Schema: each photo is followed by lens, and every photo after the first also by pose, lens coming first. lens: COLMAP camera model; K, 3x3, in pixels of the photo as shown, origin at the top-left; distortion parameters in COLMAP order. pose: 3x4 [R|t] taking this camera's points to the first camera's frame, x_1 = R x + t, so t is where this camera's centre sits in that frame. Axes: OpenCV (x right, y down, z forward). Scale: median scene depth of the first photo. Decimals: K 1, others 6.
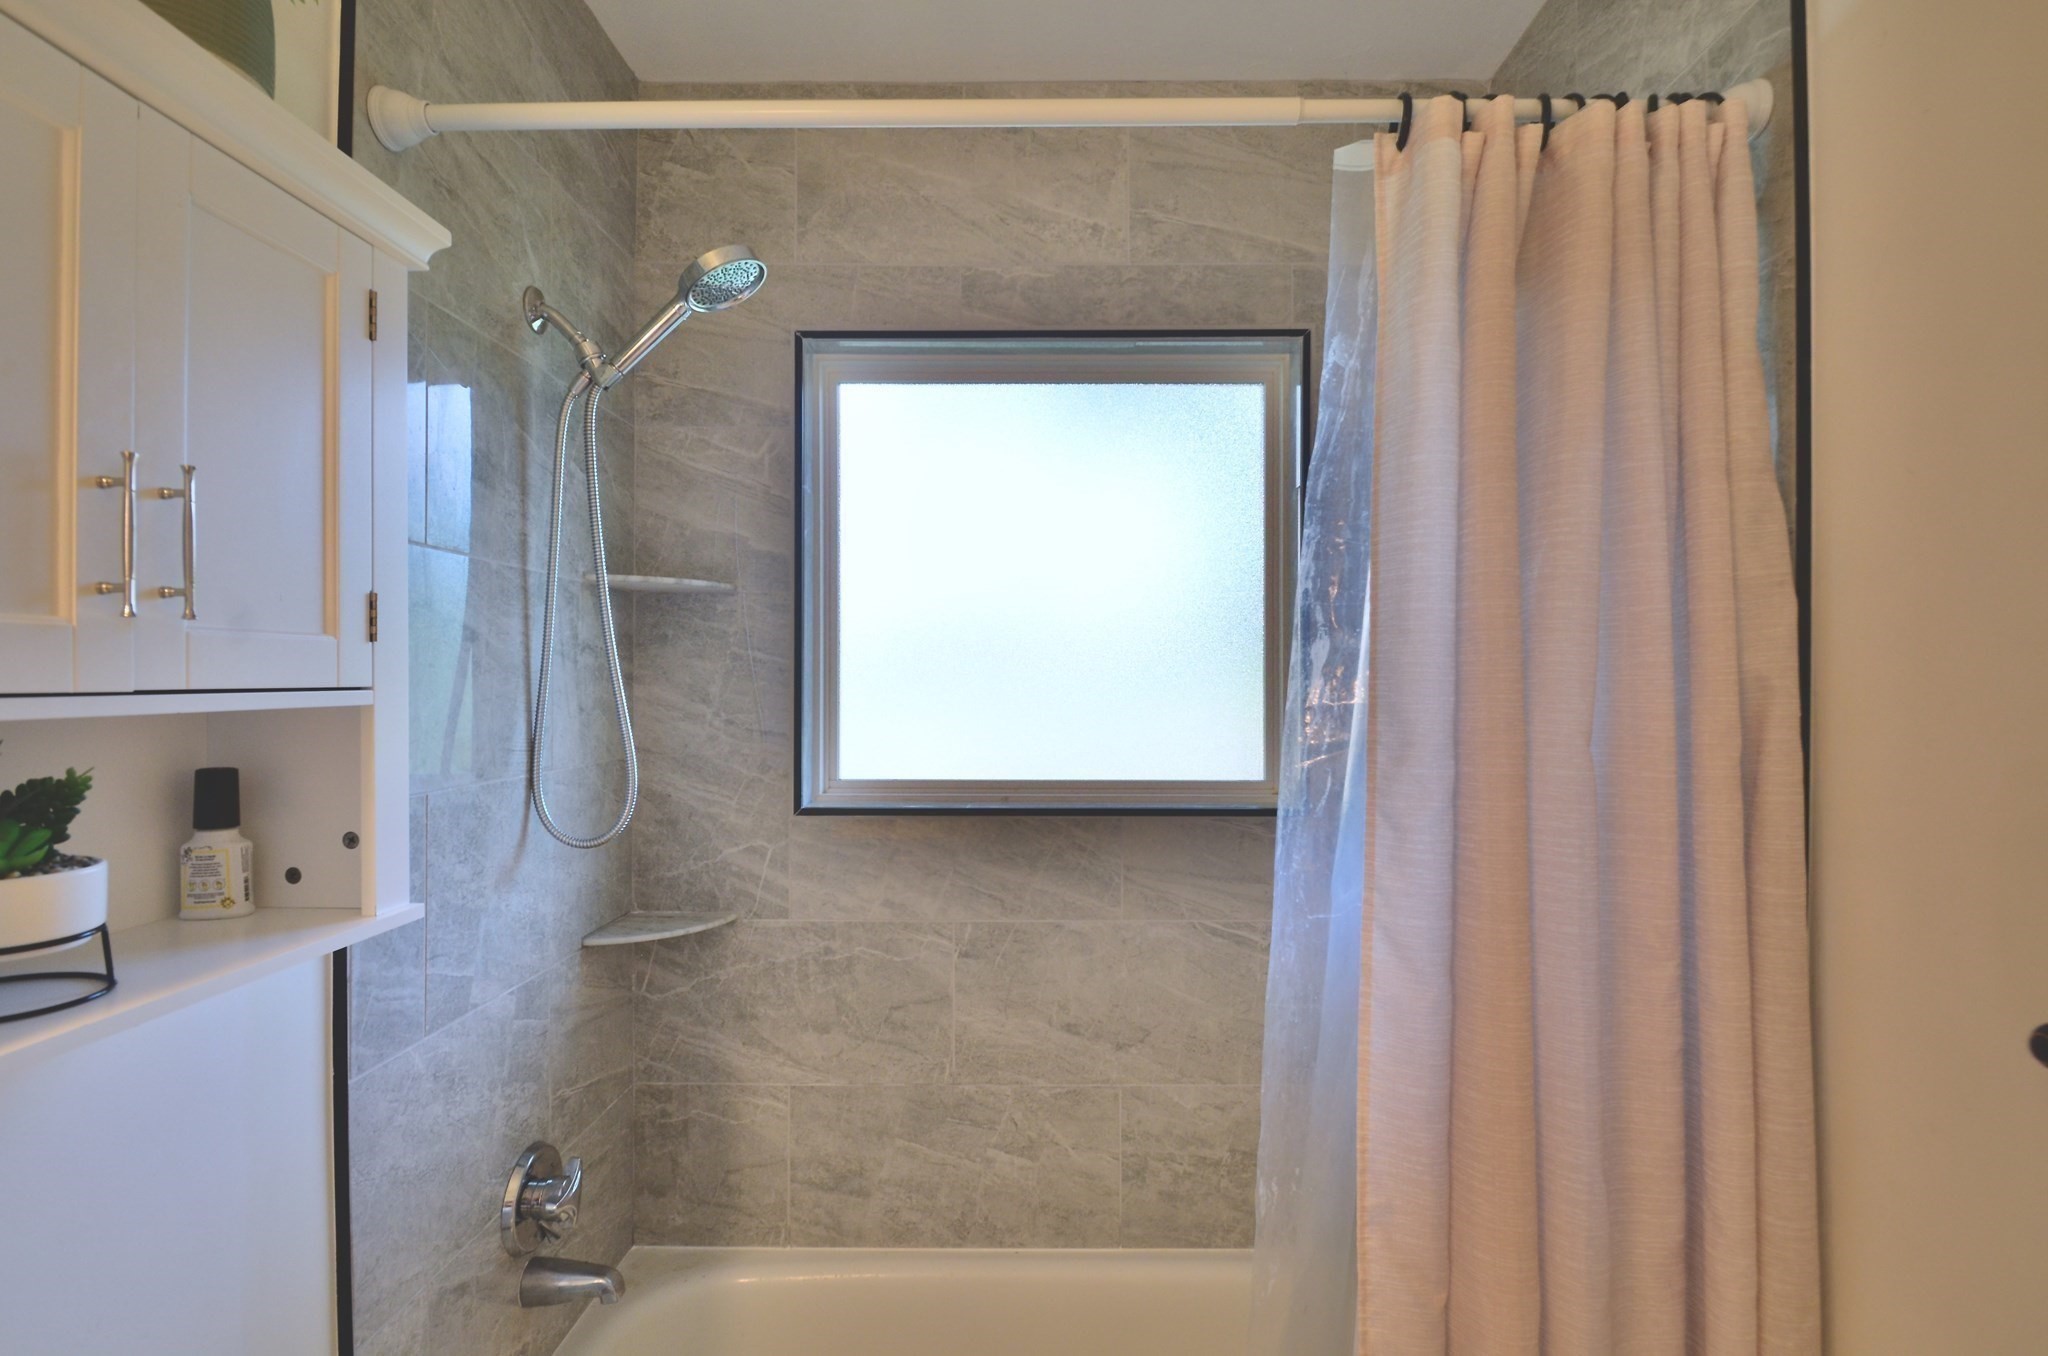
lens RADIAL K [[1008.1, 0, 1069.8], [0, 1008.1, 681.8], [0, 0, 1]] dist [-0.006709, -0.001834]
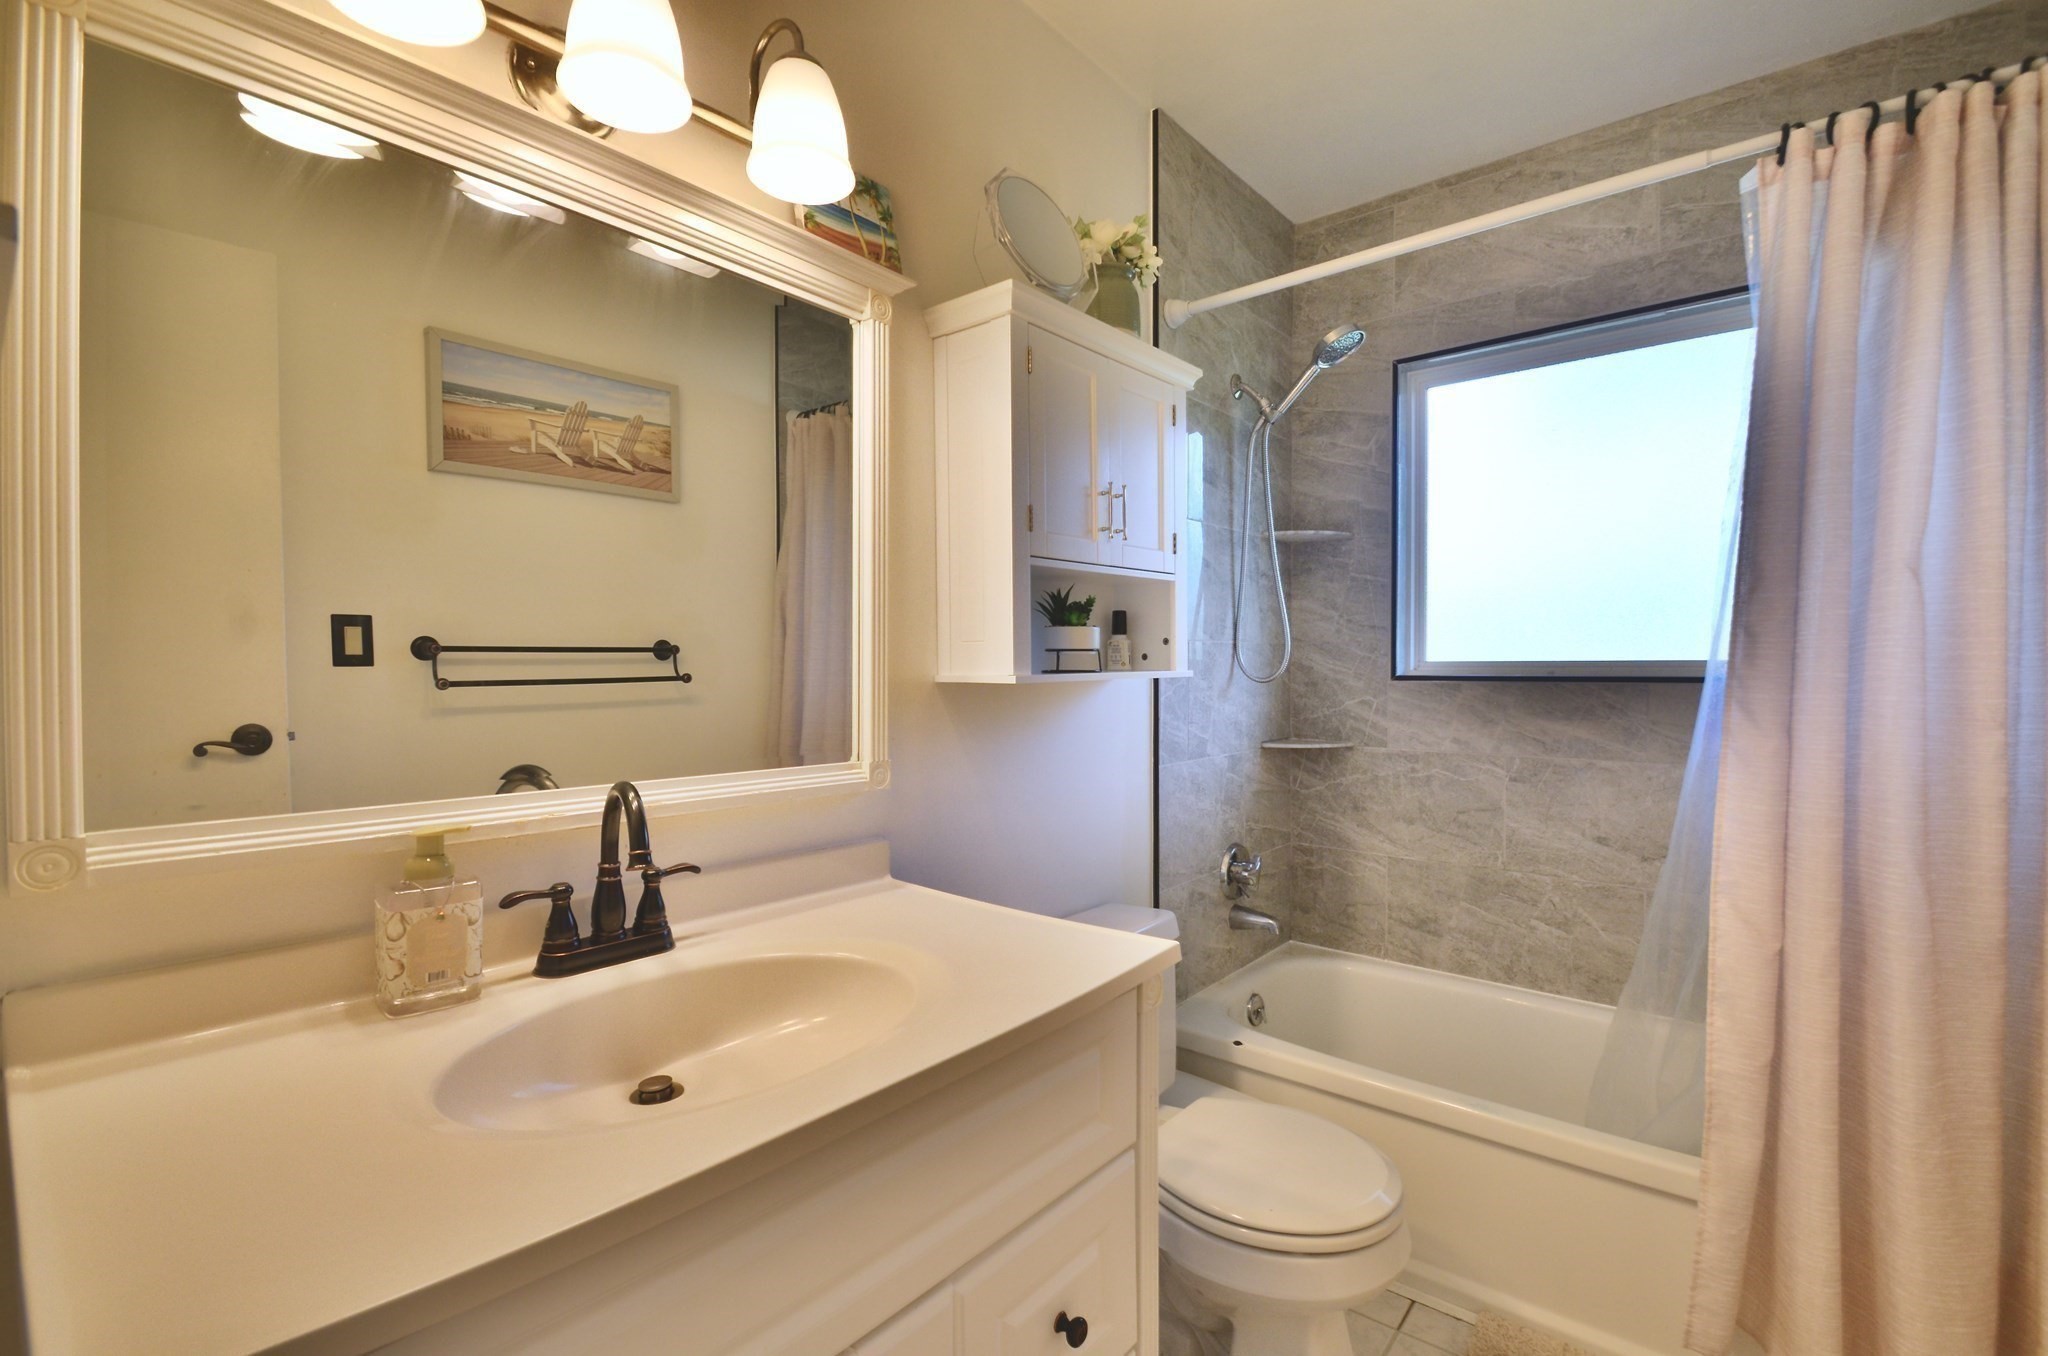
lens RADIAL K [[899.7, 0, 1028.3], [0, 899.7, 674.0], [0, 0, 1]] dist [0.012256, -0.013356]
pose [[0.755350, 0.006238, -0.655292, 0.210779], [0.004796, 0.999875, 0.015046, 0.101303], [0.655304, -0.014508, 0.755226, -0.401353]]
